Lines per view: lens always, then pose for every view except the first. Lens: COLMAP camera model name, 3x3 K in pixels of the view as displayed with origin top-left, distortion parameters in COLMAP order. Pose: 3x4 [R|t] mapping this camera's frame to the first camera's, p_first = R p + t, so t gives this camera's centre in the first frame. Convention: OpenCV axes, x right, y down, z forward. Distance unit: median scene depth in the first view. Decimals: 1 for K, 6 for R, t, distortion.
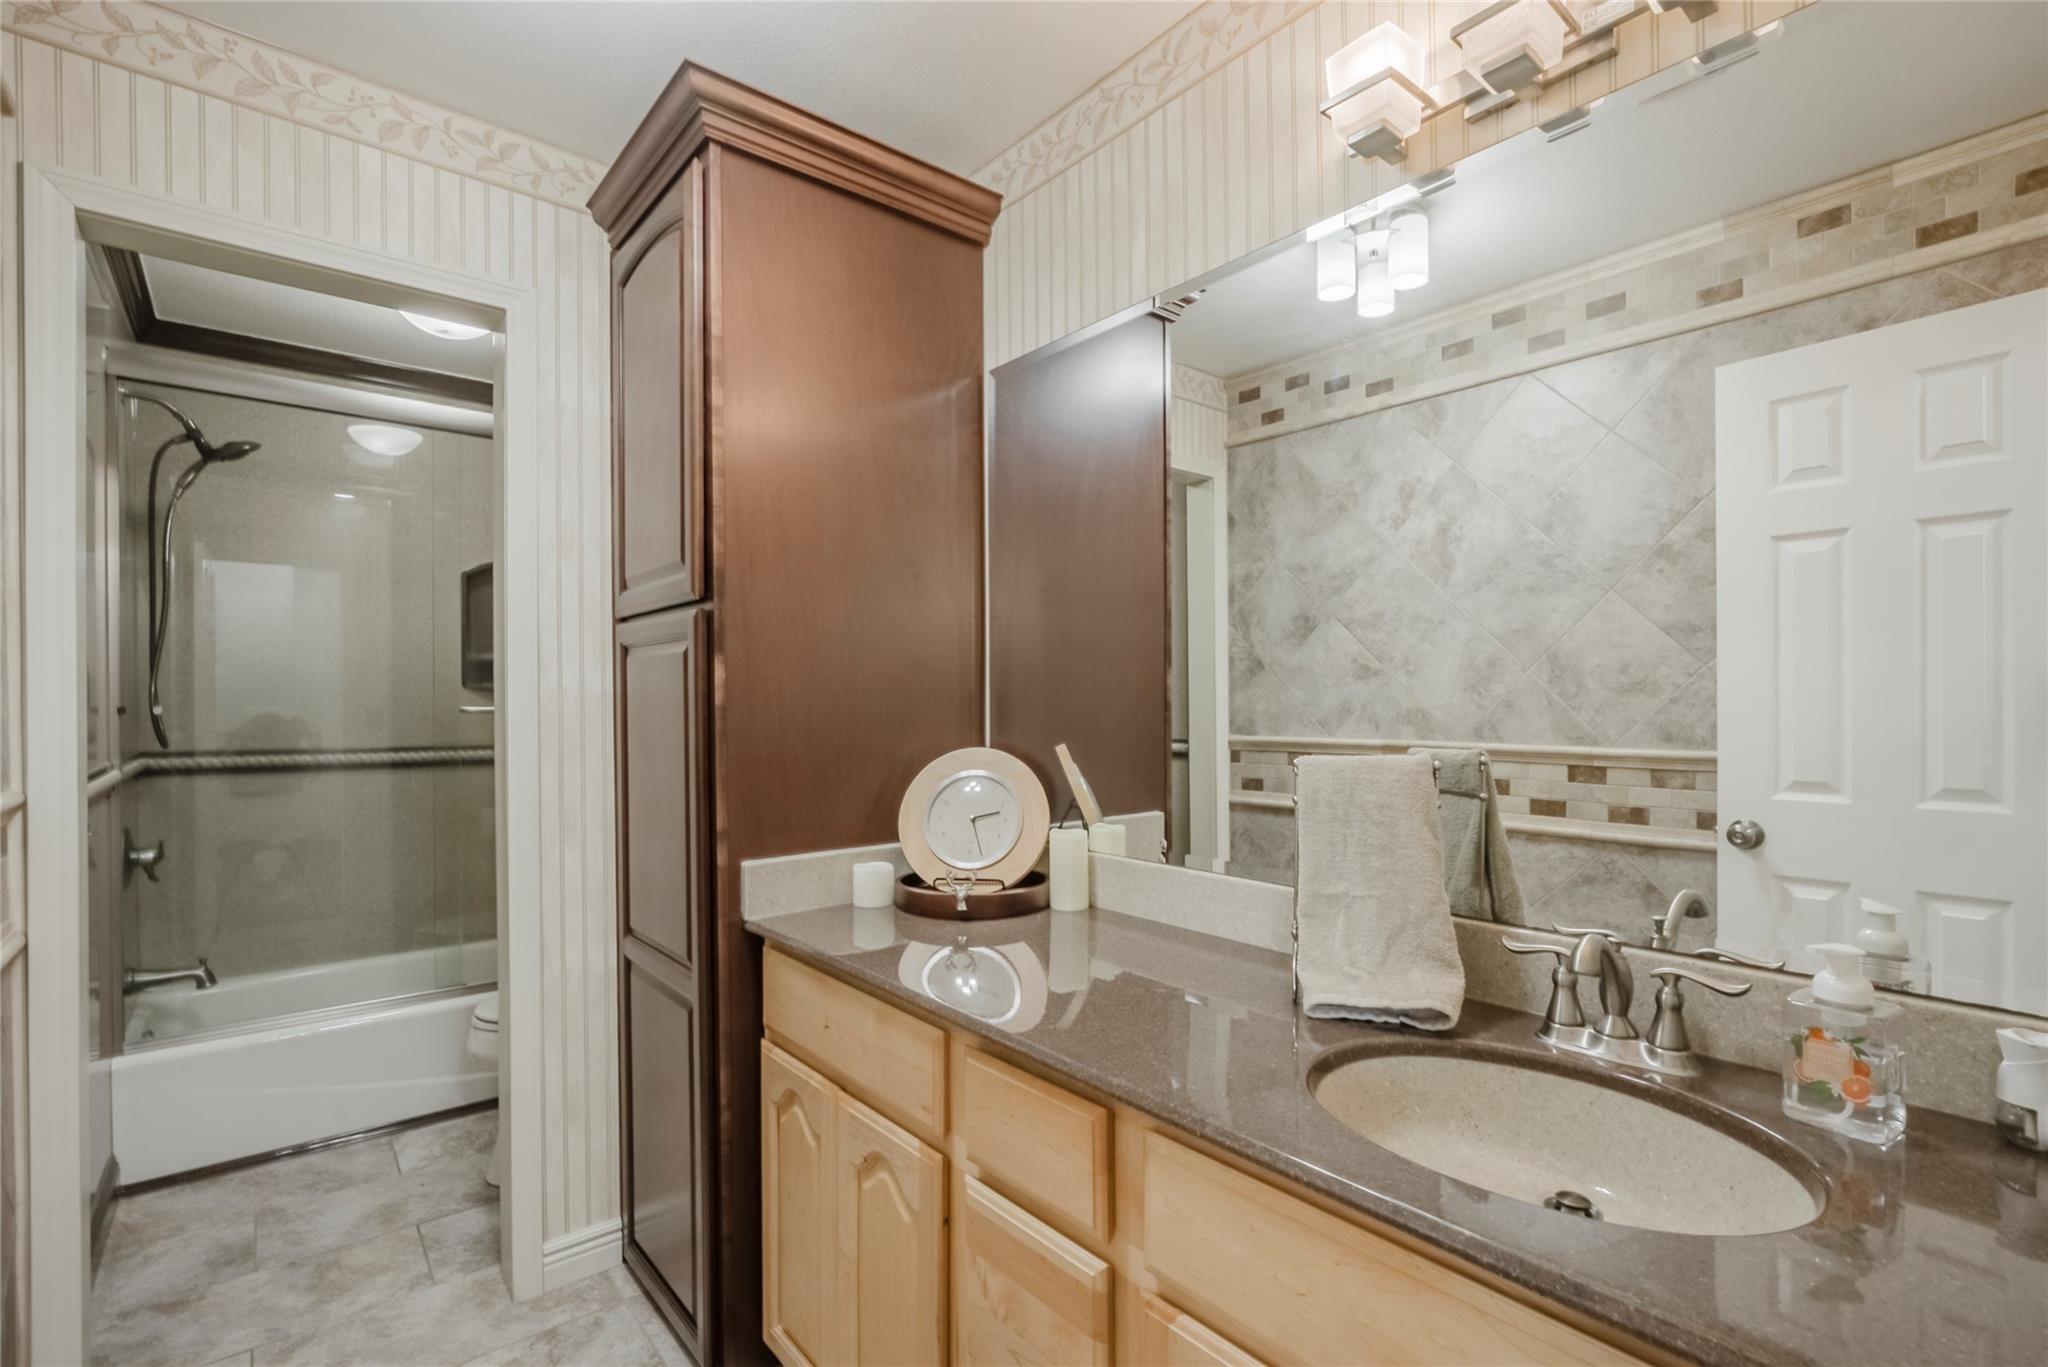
lens RADIAL K [[927.5, 0, 1019.4], [0, 927.5, 695.0], [0, 0, 1]] dist [0.000669, 0.000082]
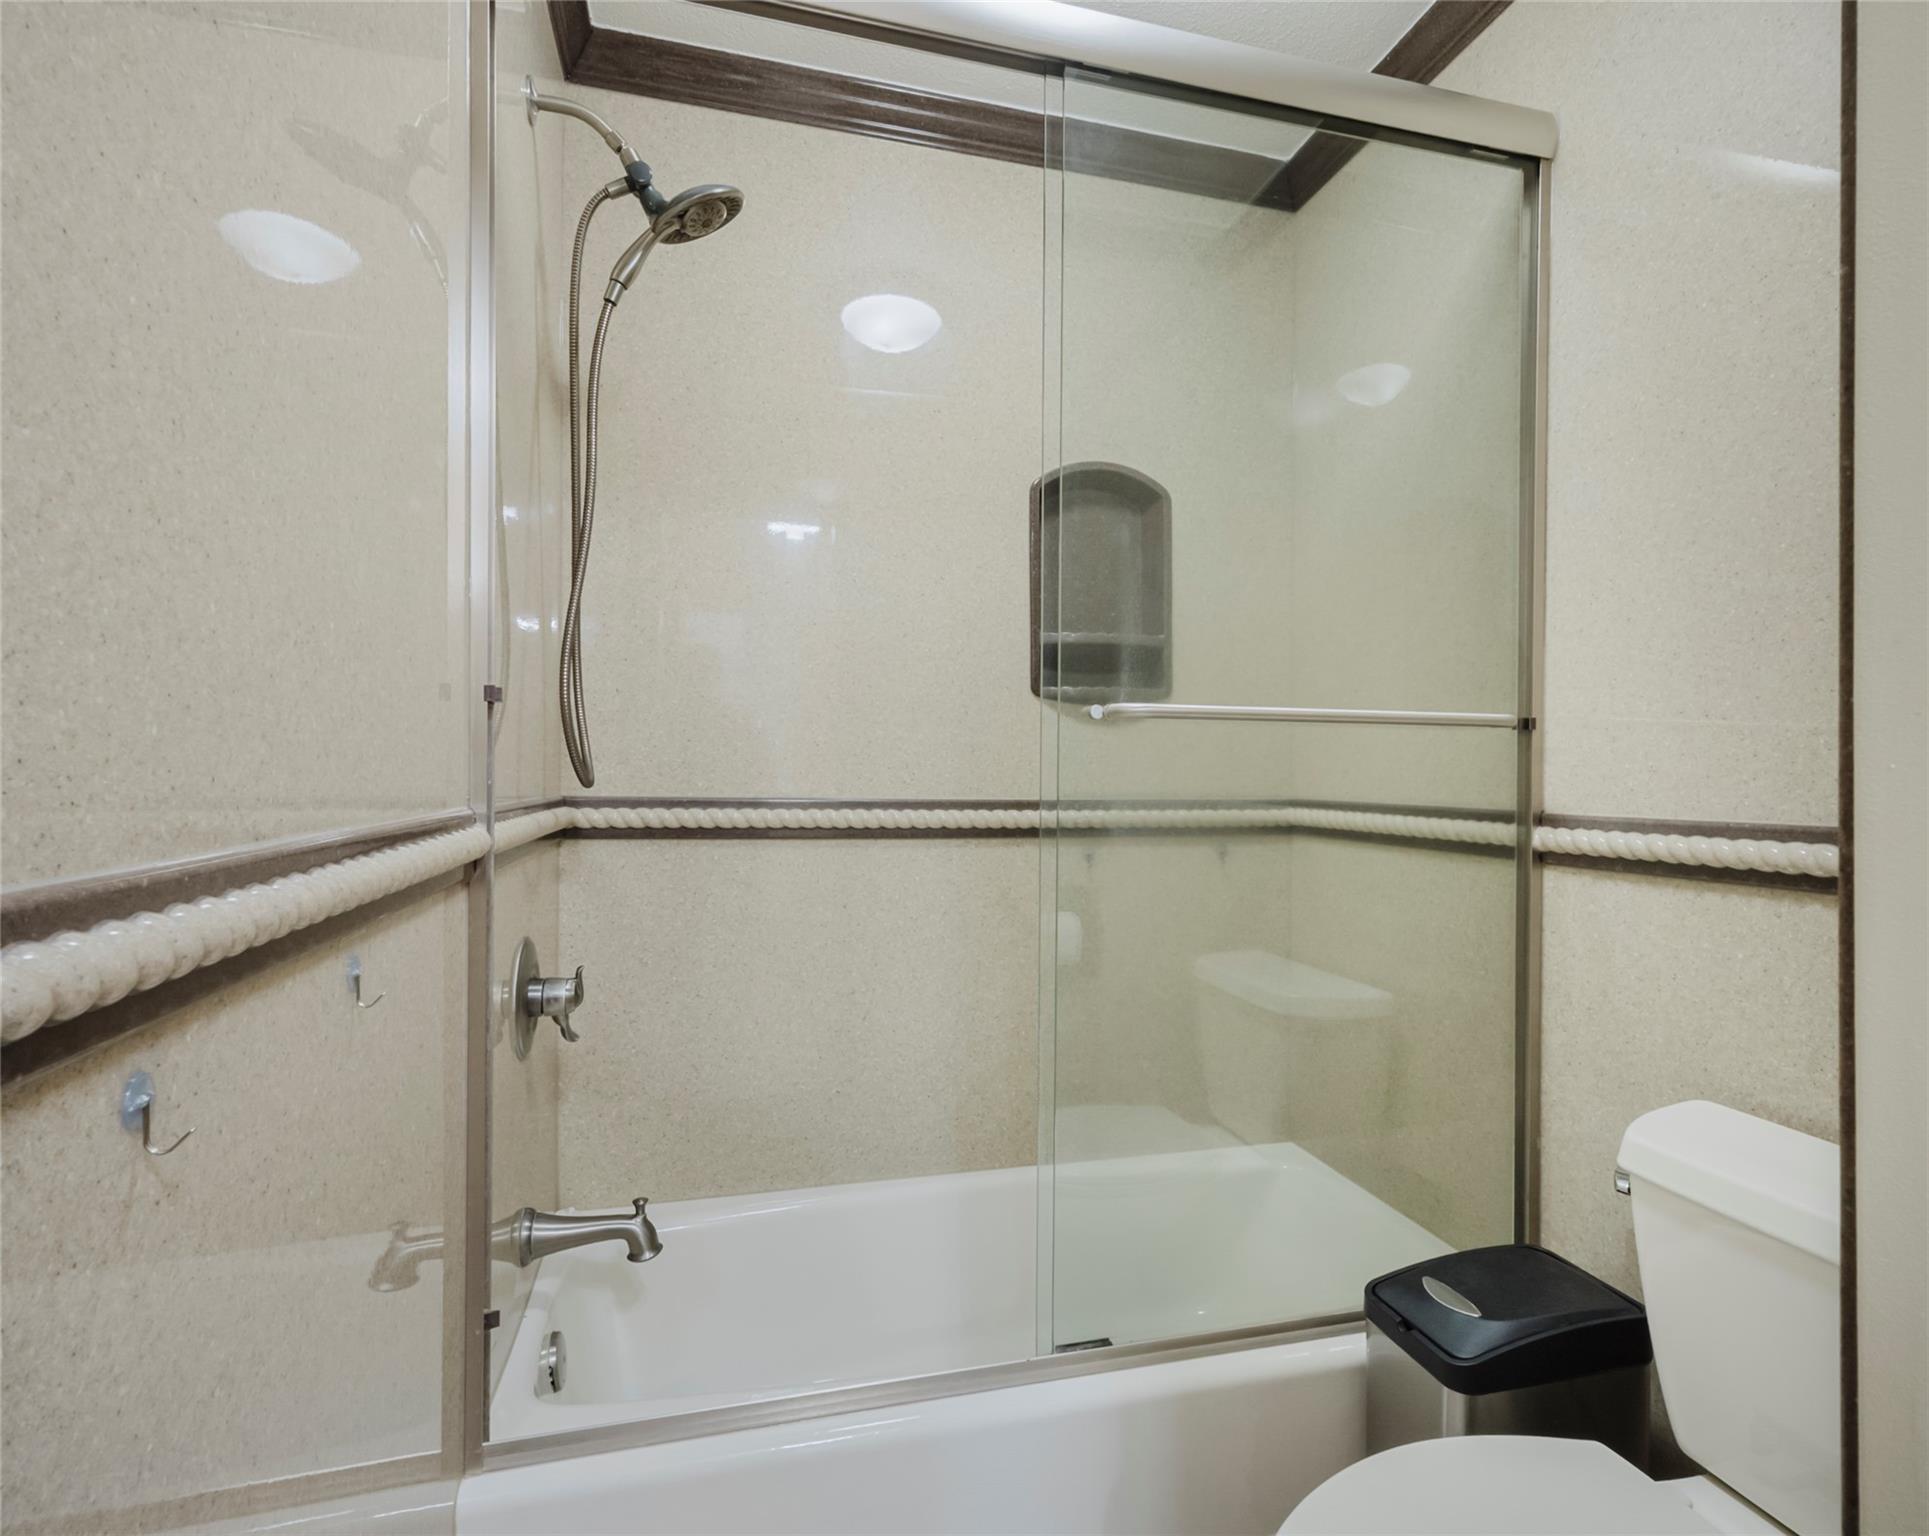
lens RADIAL K [[951.9, 0, 964.5], [0, 951.9, 768.0], [0, 0, 1]] dist [0.022654, 0.000124]
pose [[0.907605, 0.021551, -0.419272, -0.496313], [-0.017466, 0.999755, 0.013579, 0.033999], [0.419462, -0.005001, 0.907759, 0.591553]]
